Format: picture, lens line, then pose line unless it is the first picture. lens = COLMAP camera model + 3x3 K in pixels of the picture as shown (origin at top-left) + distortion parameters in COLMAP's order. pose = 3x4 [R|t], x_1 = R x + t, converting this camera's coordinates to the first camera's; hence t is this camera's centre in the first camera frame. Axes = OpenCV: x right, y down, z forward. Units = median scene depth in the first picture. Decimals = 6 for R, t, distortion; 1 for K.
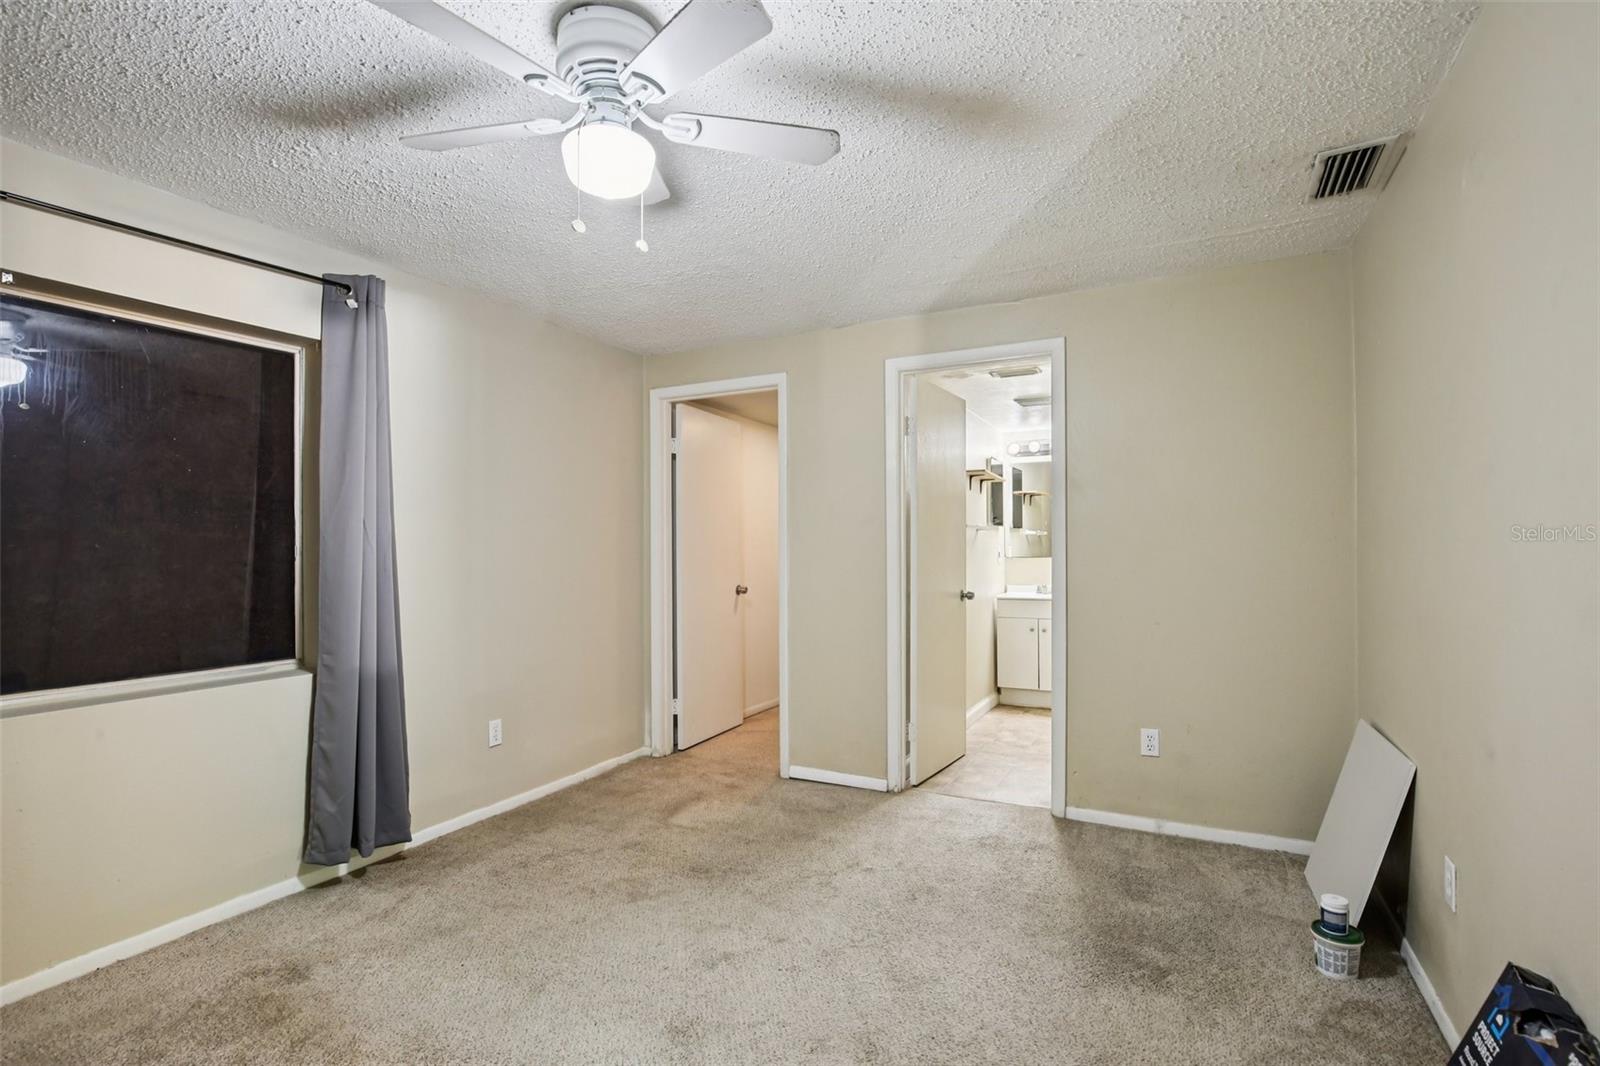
lens RADIAL K [[747.7, 0, 793.0], [0, 747.7, 535.7], [0, 0, 1]] dist [-0.030534, 0.000742]
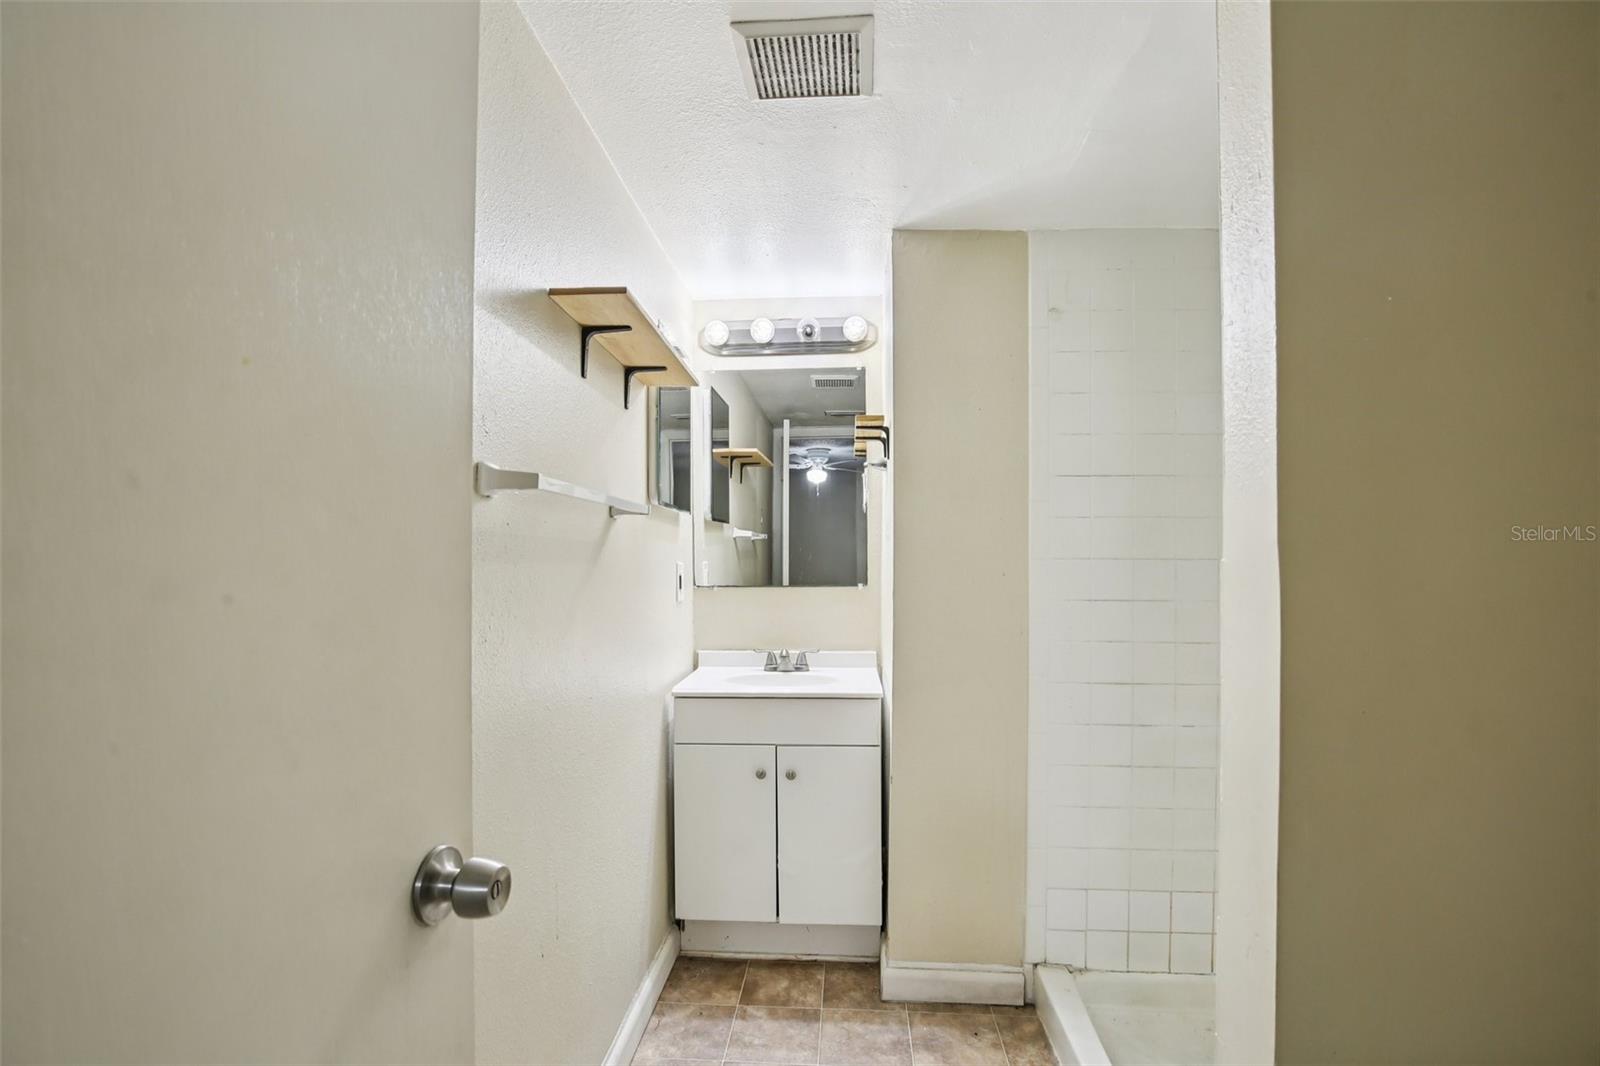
lens RADIAL K [[747.7, 0, 793.0], [0, 747.7, 535.7], [0, 0, 1]] dist [-0.030534, 0.000742]
pose [[0.917564, 0.009647, 0.397471, 0.173010], [-0.003909, 0.999876, -0.015244, 0.006627], [-0.397569, 0.012434, 0.917488, 0.610262]]
